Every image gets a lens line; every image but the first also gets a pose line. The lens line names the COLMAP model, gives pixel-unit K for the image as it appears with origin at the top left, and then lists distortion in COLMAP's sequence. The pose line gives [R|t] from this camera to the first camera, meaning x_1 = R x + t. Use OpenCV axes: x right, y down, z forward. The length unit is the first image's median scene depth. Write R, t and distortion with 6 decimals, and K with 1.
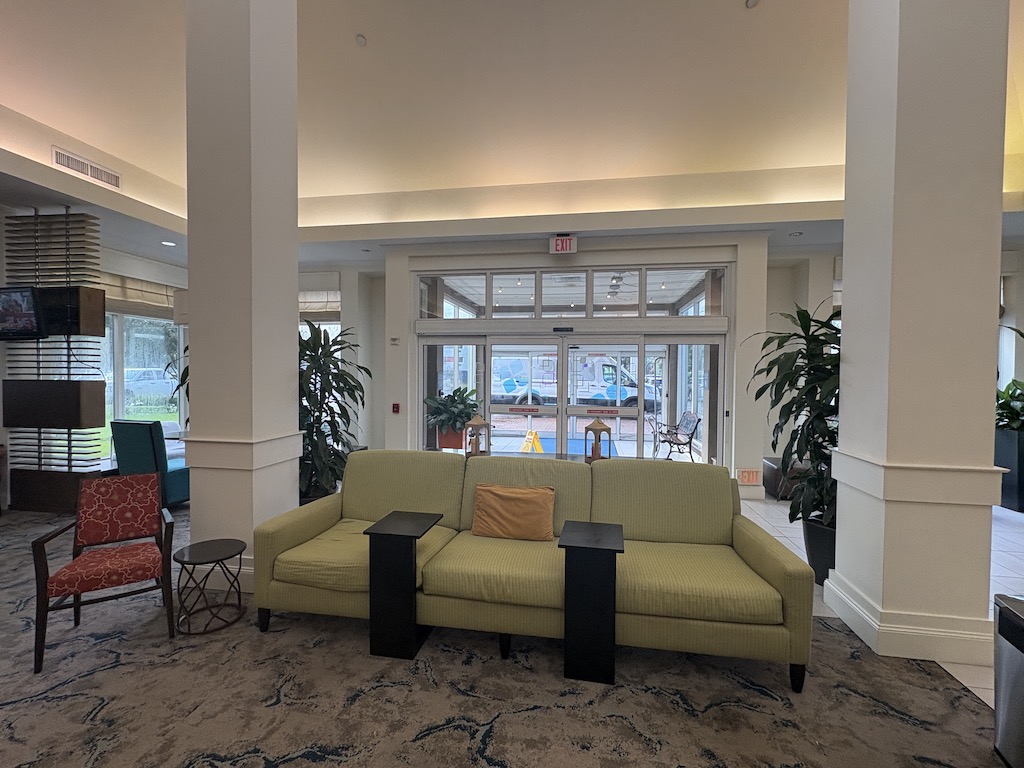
lens RADIAL K [[435.8, 0, 512.0], [0, 435.8, 384.0], [0, 0, 1]] dist [-0.000419, 0.000239]
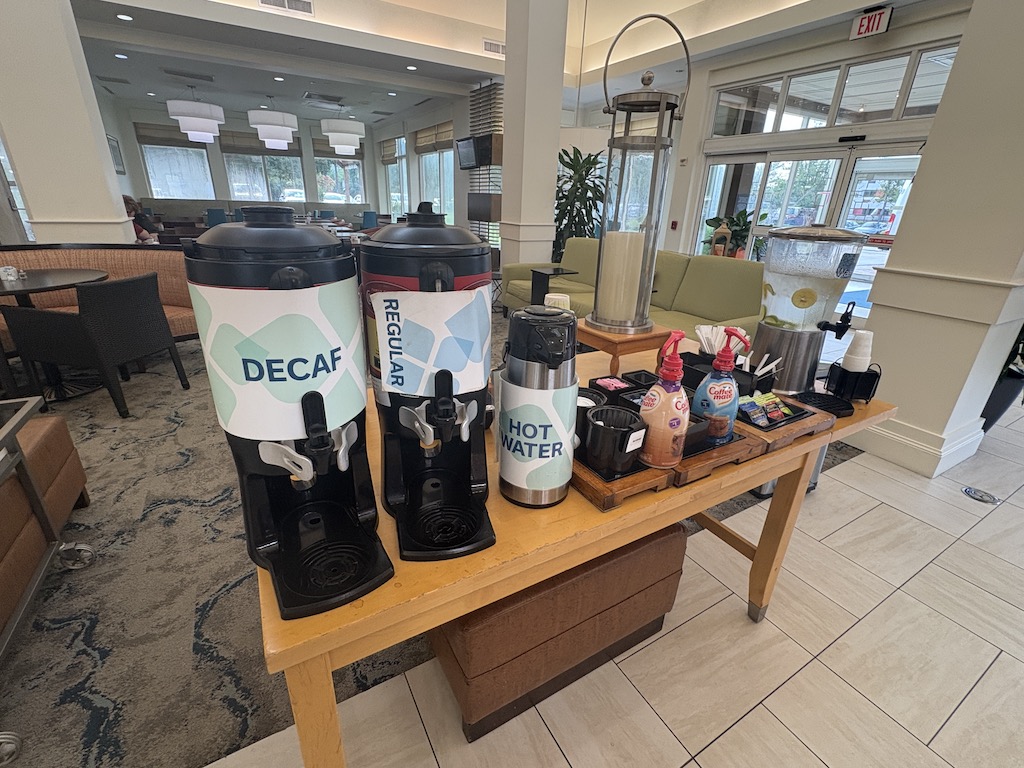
lens RADIAL K [[453.8, 0, 509.8], [0, 453.8, 372.7], [0, 0, 1]] dist [0.032273, 0.000809]
pose [[0.649197, 0.291013, -0.702748, 0.556382], [-0.046543, 0.937381, 0.345181, 0.030099], [0.759195, -0.191383, 0.622090, -0.235877]]
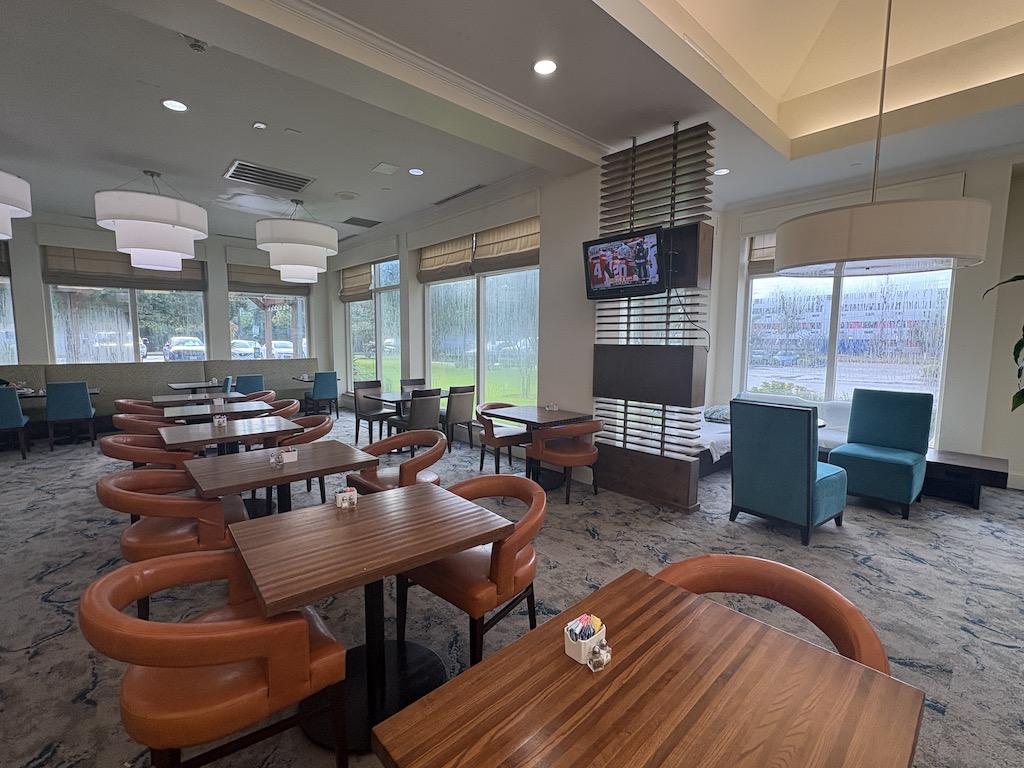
lens RADIAL K [[446.9, 0, 512.0], [0, 446.9, 384.0], [0, 0, 1]] dist [0.026907, -0.020939]
pose [[0.795672, 0.069449, -0.601734, -0.729397], [-0.023338, 0.996183, 0.084114, -0.000913], [0.605278, -0.052883, 0.794255, 0.152083]]
